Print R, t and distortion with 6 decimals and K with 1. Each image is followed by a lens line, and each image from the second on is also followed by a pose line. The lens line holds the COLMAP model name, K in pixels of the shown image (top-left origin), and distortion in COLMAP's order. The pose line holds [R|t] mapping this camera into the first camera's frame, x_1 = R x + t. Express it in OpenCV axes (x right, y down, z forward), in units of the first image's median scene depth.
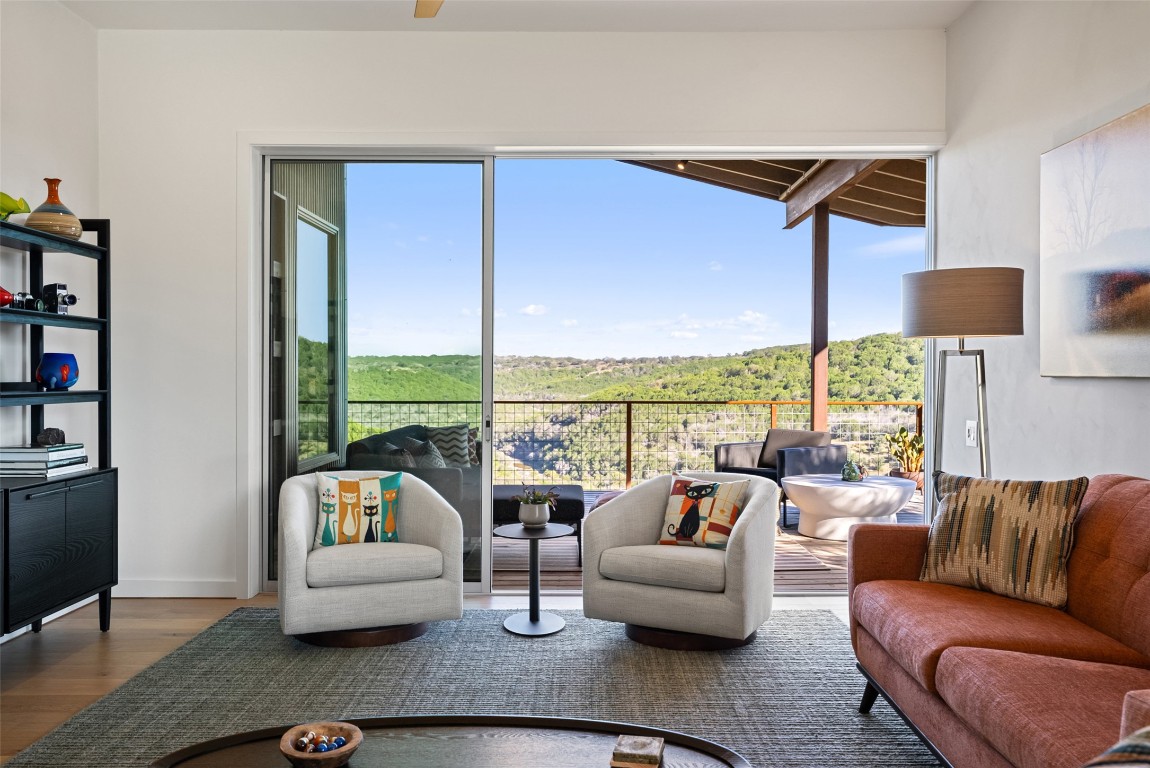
lens RADIAL K [[975.3, 0, 568.3], [0, 975.3, 384.3], [0, 0, 1]] dist [0.020462, 0.005920]
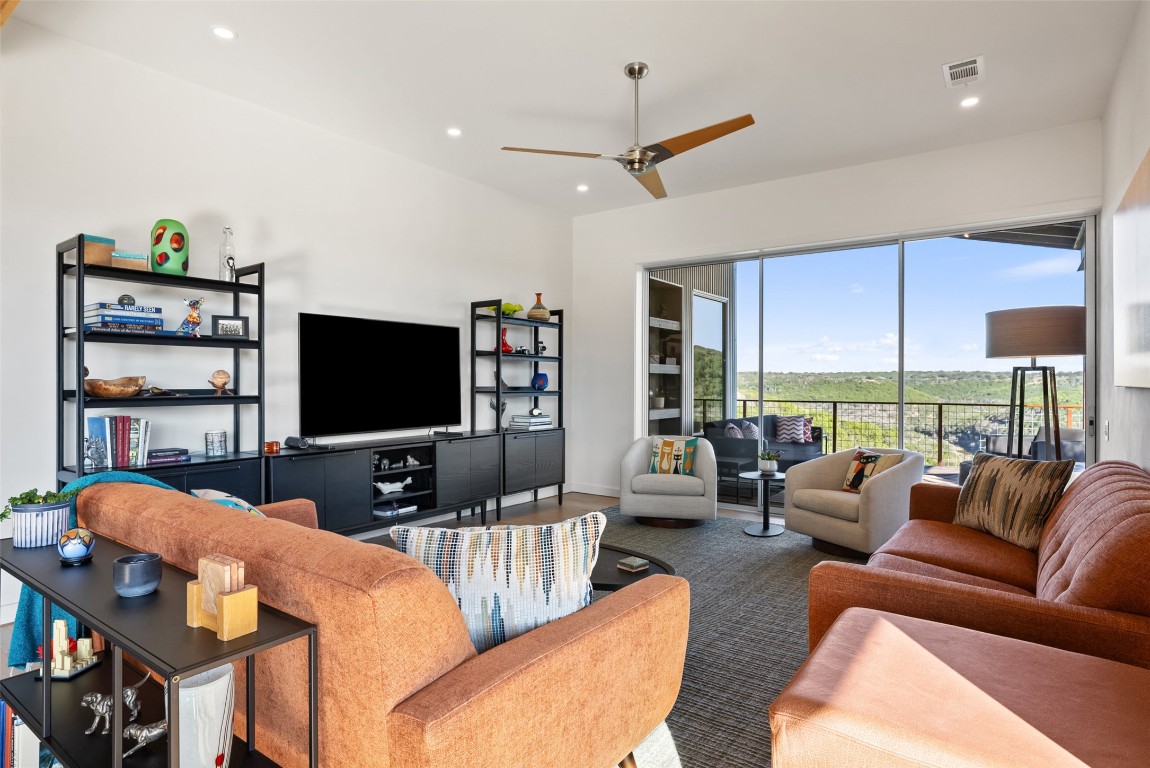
lens RADIAL K [[614.6, 0, 586.2], [0, 614.6, 386.0], [0, 0, 1]] dist [-0.007644, 0.000364]
pose [[0.823303, 0.004343, -0.567585, 0.328146], [-0.008329, 0.999956, -0.004429, 0.001480], [0.567541, 0.008374, 0.823303, -0.058685]]
